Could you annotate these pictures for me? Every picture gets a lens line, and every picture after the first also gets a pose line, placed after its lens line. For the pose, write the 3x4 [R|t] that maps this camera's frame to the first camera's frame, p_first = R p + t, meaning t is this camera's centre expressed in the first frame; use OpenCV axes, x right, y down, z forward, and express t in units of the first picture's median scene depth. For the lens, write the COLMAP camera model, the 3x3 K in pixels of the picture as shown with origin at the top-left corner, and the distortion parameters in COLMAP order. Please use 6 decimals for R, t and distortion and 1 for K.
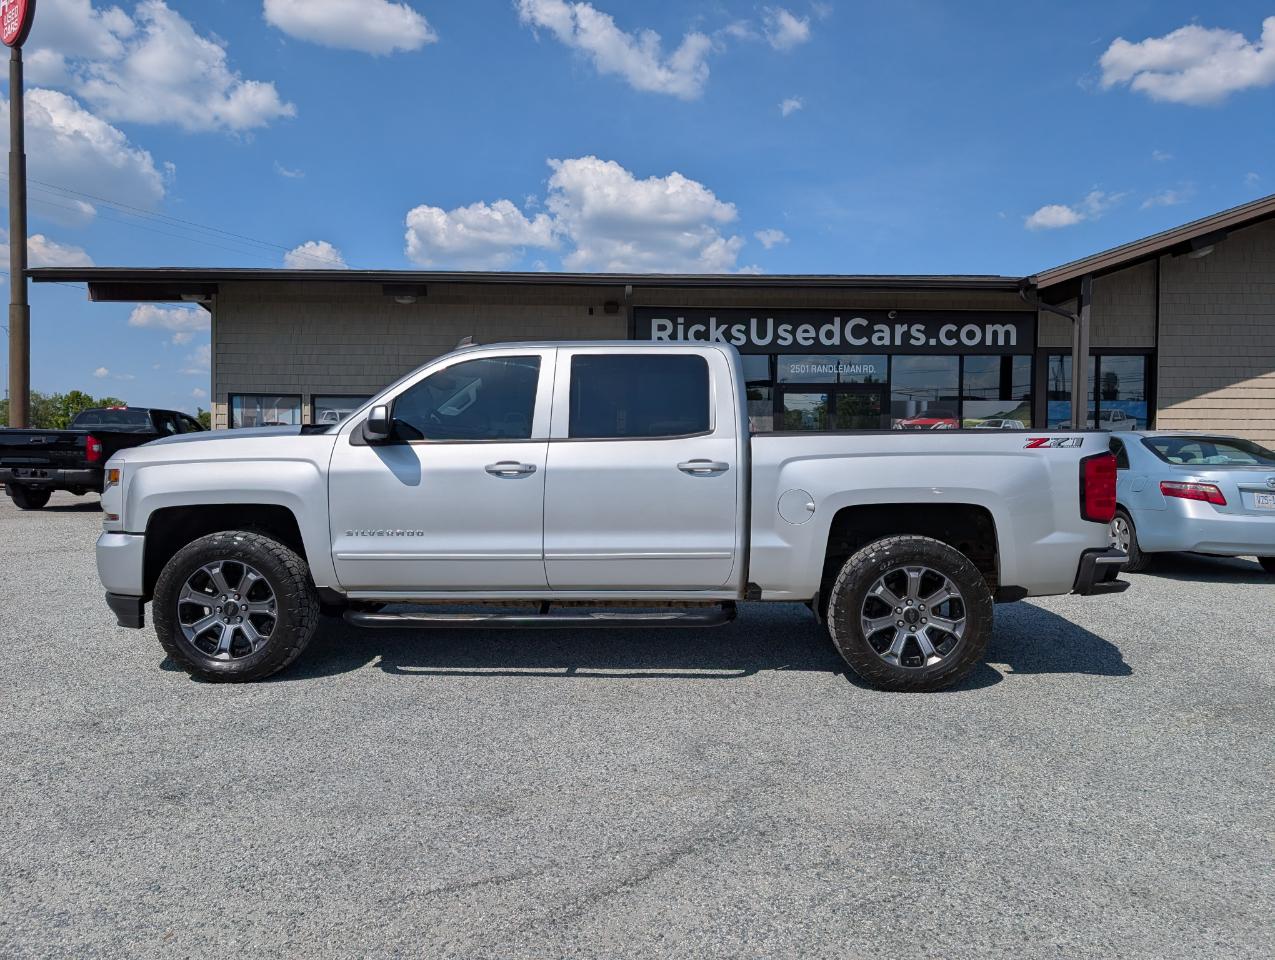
lens RADIAL K [[932.7, 0, 637.5], [0, 932.7, 480.0], [0, 0, 1]] dist [0.008257, 0.009475]
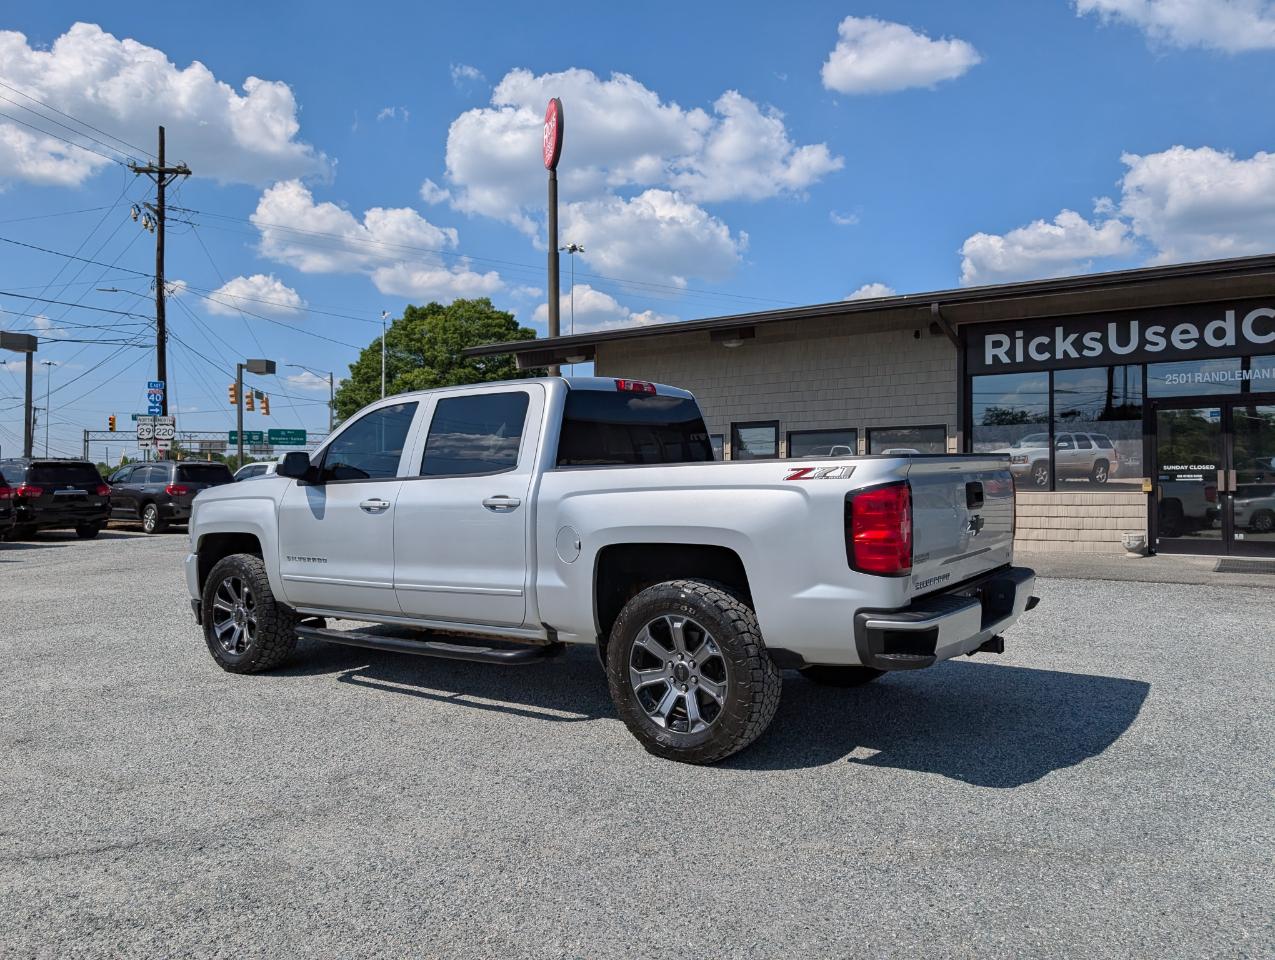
lens RADIAL K [[932.7, 0, 637.5], [0, 932.7, 480.0], [0, 0, 1]] dist [0.008257, 0.009475]
pose [[0.837897, -0.014155, -0.545645, 0.223754], [-0.005506, 0.999394, -0.034381, -0.001583], [0.545800, 0.031813, 0.837311, 0.071170]]
